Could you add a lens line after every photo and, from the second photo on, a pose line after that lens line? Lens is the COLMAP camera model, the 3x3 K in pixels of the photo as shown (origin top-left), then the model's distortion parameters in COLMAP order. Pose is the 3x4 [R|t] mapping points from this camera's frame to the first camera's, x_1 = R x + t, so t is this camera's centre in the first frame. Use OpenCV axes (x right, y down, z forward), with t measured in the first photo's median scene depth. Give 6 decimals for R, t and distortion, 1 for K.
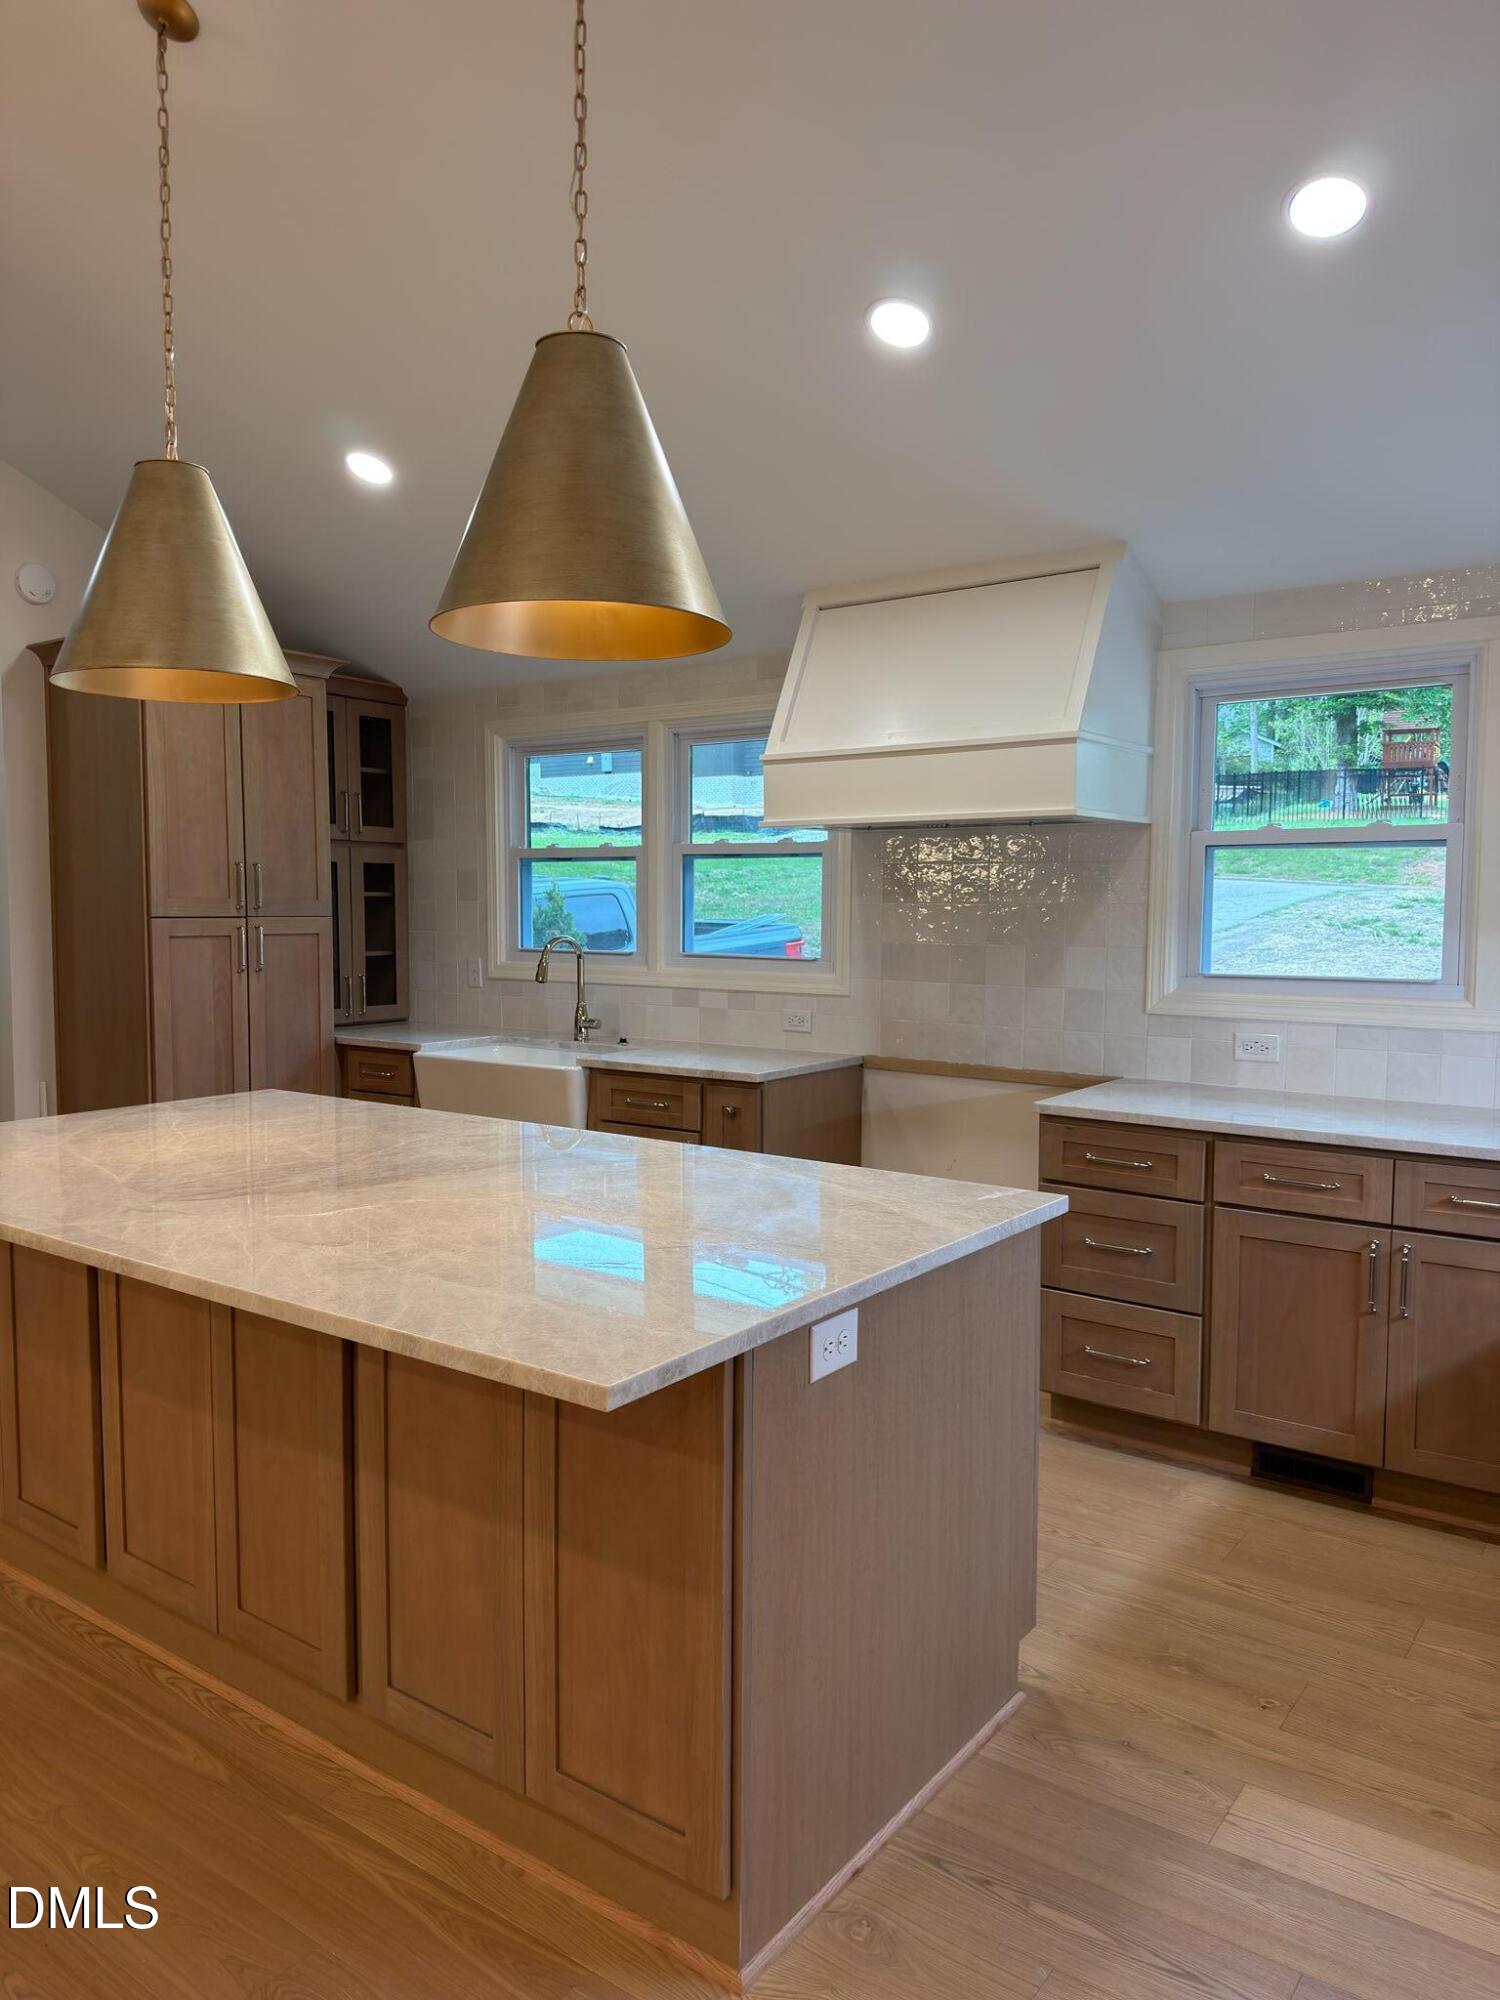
lens RADIAL K [[1404.7, 0, 747.7], [0, 1404.7, 1004.6], [0, 0, 1]] dist [0.067544, -0.079200]
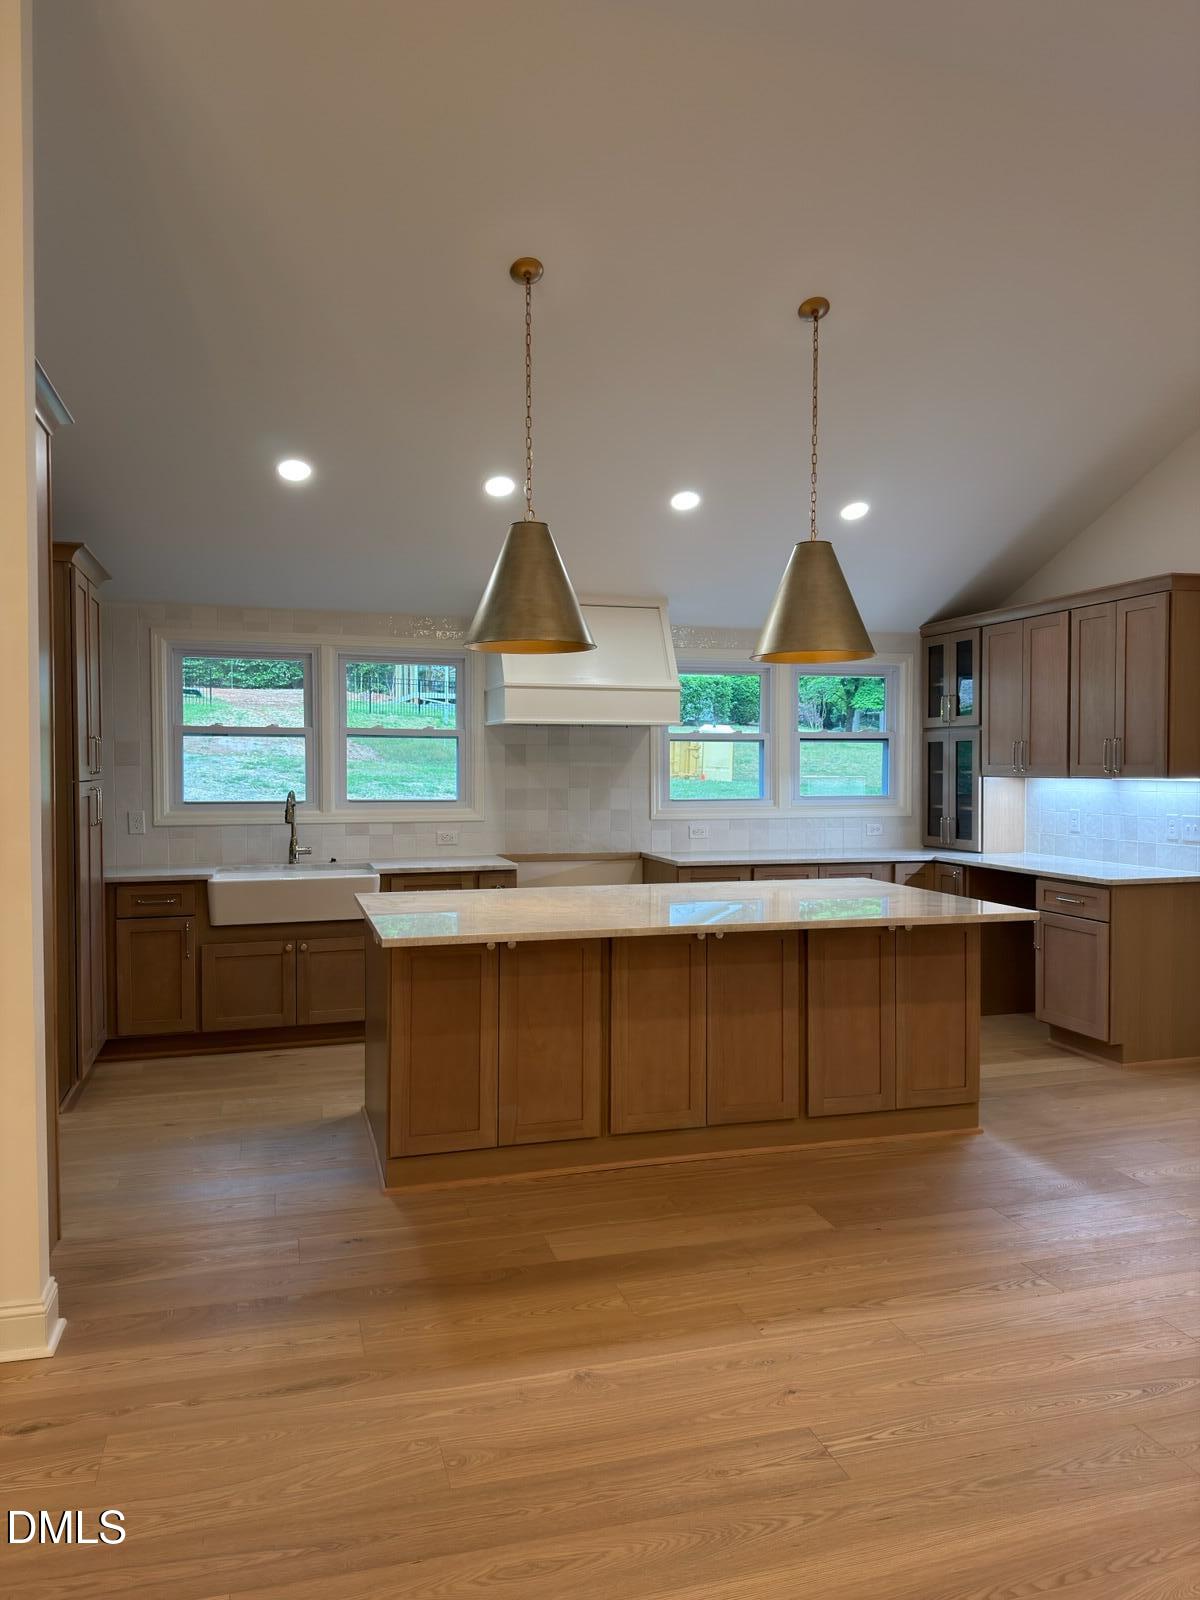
lens RADIAL K [[1123.7, 0, 598.1], [0, 1123.7, 803.7], [0, 0, 1]] dist [0.067544, -0.079200]
pose [[0.608496, -0.032194, 0.792903, -1.136161], [0.060855, 0.998127, -0.006176, -0.012246], [-0.791220, 0.052010, 0.609316, 0.075417]]
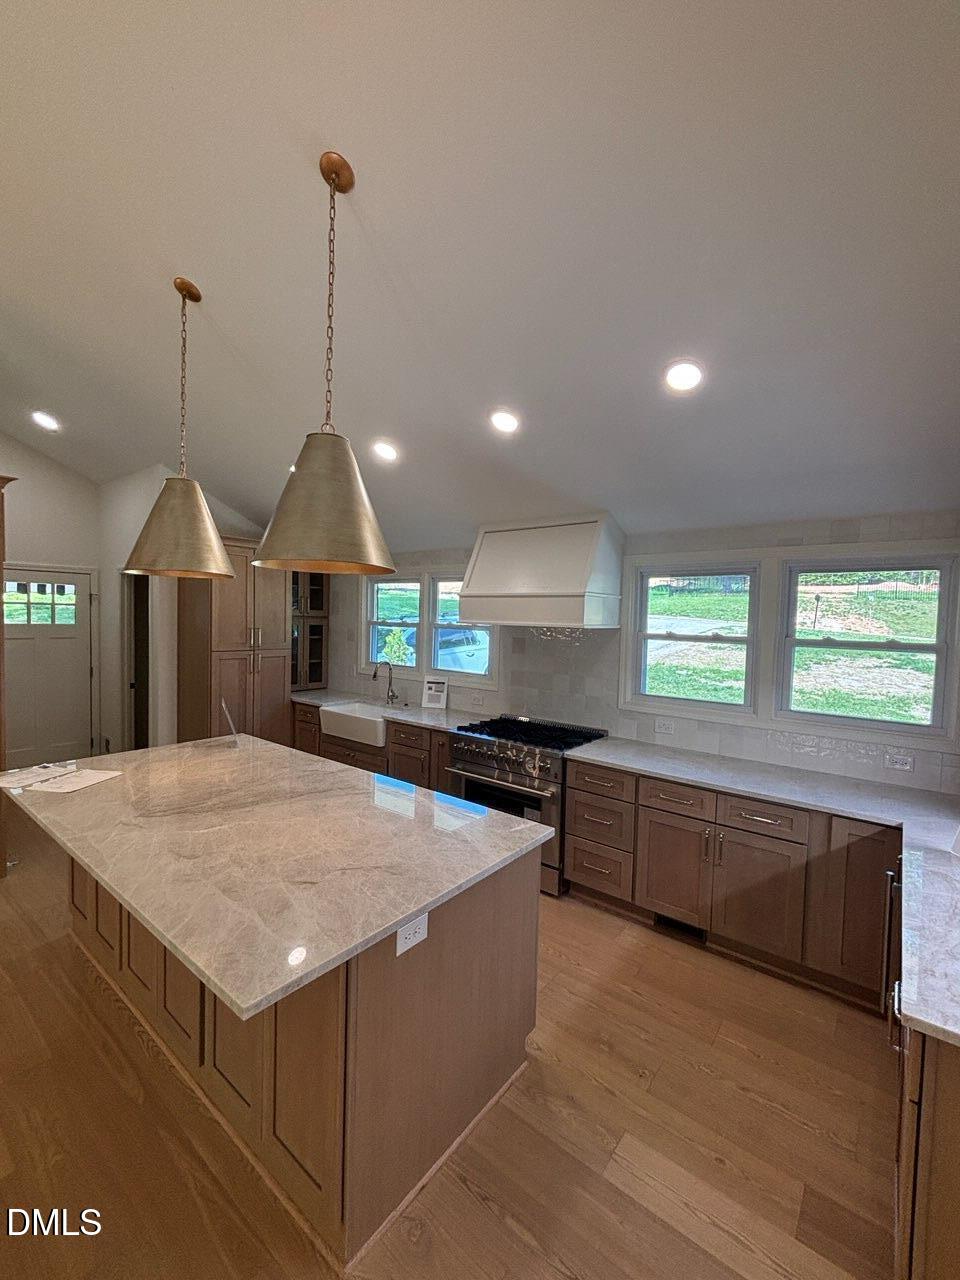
lens RADIAL K [[533.2, 0, 480.0], [0, 533.2, 640.0], [0, 0, 1]] dist [0.001752, 0.000547]
pose [[0.999058, 0.024906, -0.035532, 0.090253], [-0.025984, 0.999205, -0.030225, -0.080872], [0.034751, 0.031120, 0.998911, 0.119827]]
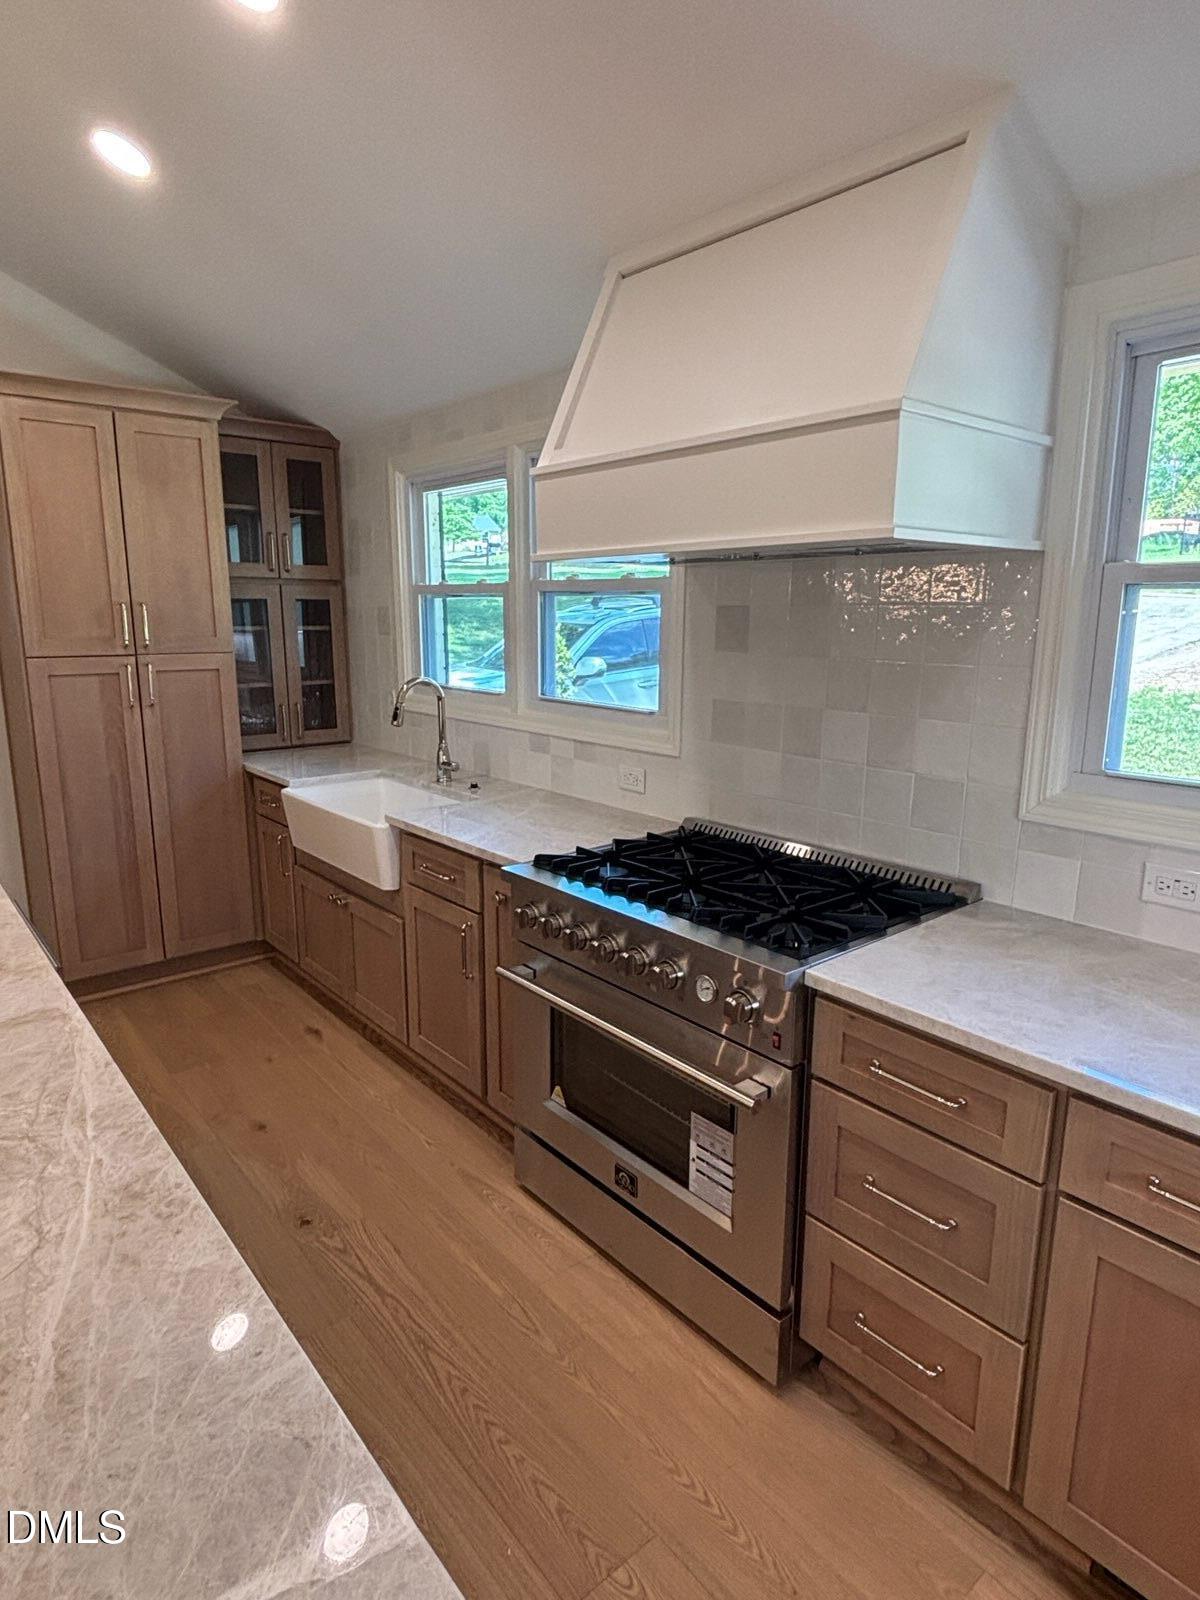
lens RADIAL K [[919.6, 0, 608.0], [0, 919.6, 801.6], [0, 0, 1]] dist [-0.002283, -0.001337]
pose [[0.970844, 0.049348, -0.234577, 0.203312], [-0.018257, 0.990960, 0.132911, -0.067144], [0.239015, -0.124753, 0.962969, 0.534801]]
